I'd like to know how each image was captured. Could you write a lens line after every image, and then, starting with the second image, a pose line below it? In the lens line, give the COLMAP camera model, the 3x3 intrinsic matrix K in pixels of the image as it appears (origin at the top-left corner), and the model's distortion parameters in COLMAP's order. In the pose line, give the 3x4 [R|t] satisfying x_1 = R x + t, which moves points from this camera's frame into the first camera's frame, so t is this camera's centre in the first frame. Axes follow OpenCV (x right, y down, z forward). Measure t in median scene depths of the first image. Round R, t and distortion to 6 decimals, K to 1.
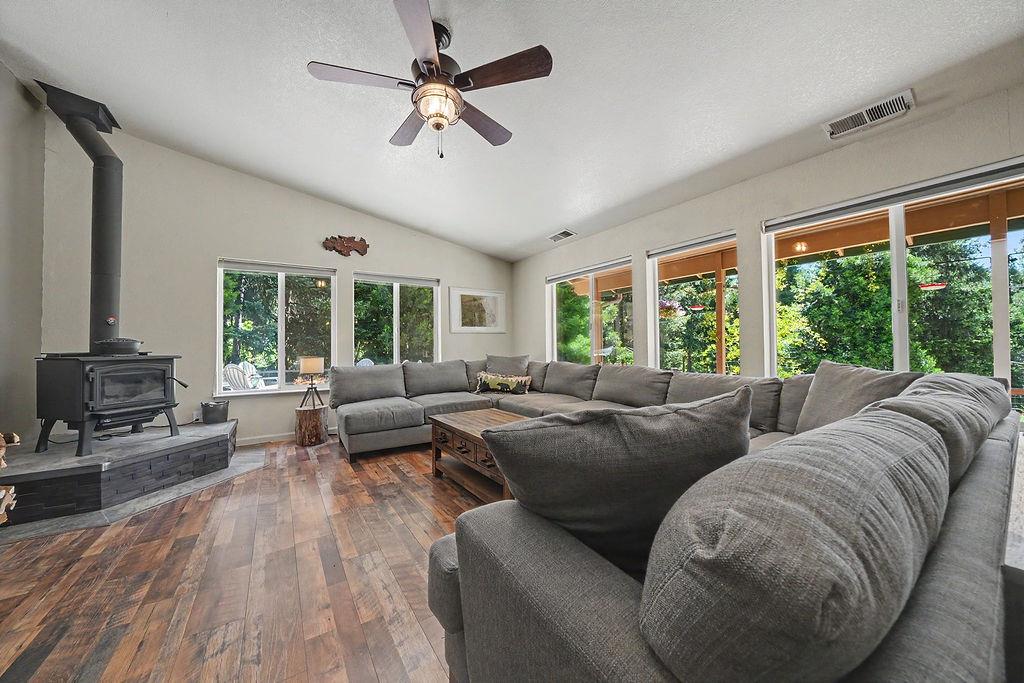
lens RADIAL K [[356.8, 0, 504.4], [0, 356.8, 341.0], [0, 0, 1]] dist [-0.012943, 0.000062]
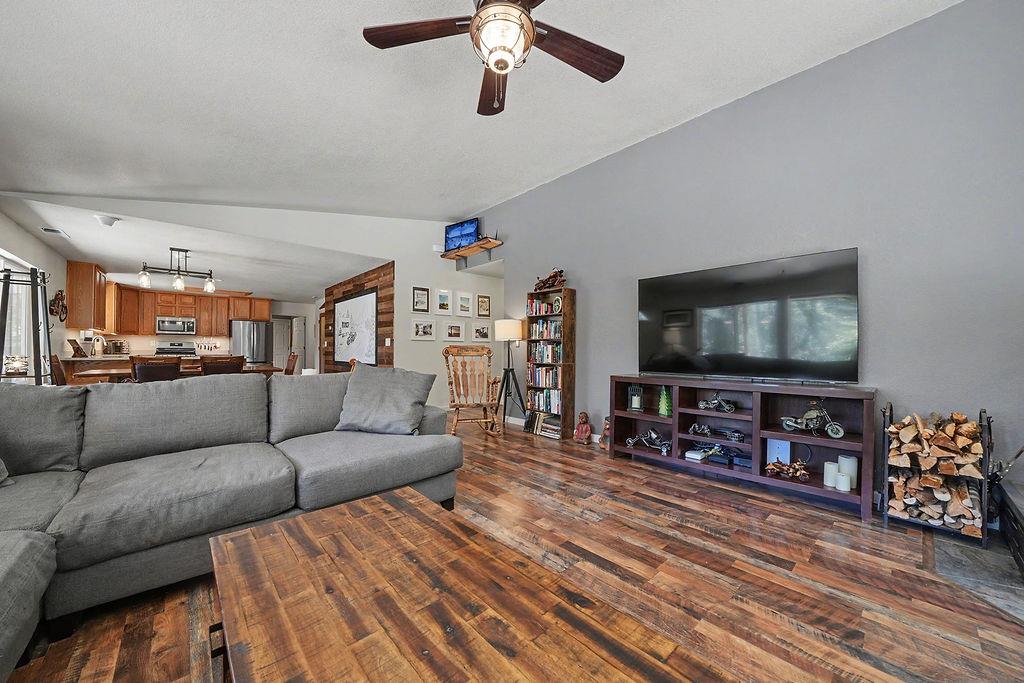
lens RADIAL K [[367.8, 0, 505.7], [0, 367.8, 348.4], [0, 0, 1]] dist [-0.021721, 0.000227]
pose [[-0.988336, 0.003961, -0.152239, -0.037990], [0.006767, 0.999817, -0.017919, 0.016278], [0.152140, -0.018740, -0.988181, 0.948411]]
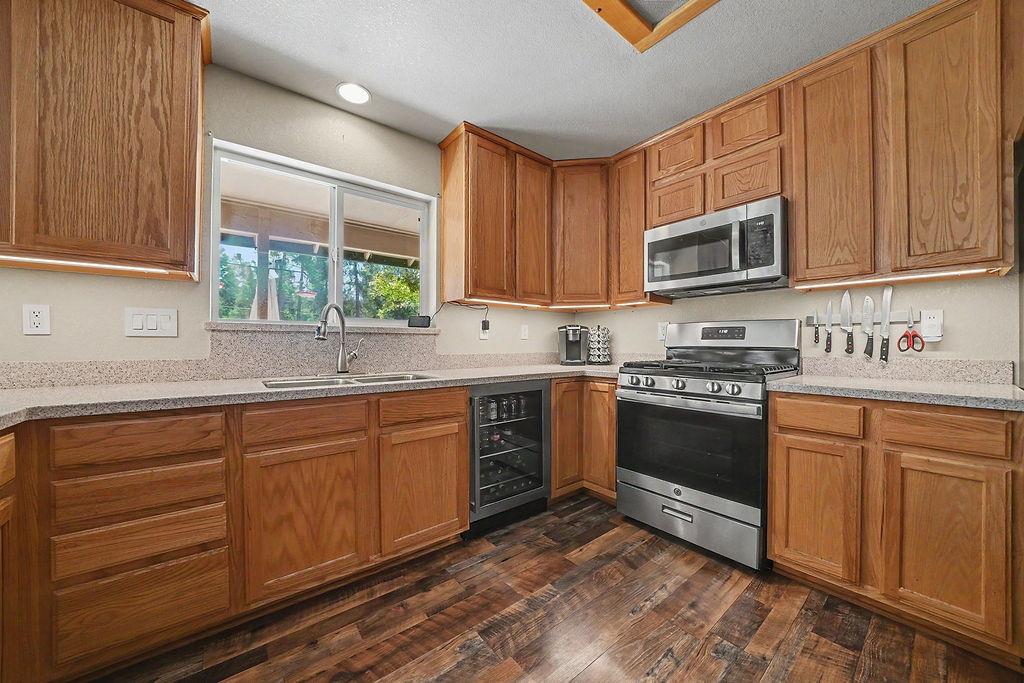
lens RADIAL K [[356.8, 0, 504.4], [0, 356.8, 341.0], [0, 0, 1]] dist [-0.012943, 0.000062]
pose [[-0.080704, 0.014768, 0.996629, 1.249870], [-0.020142, 0.999662, -0.016444, -0.037624], [-0.996535, -0.021401, -0.080379, -1.431931]]
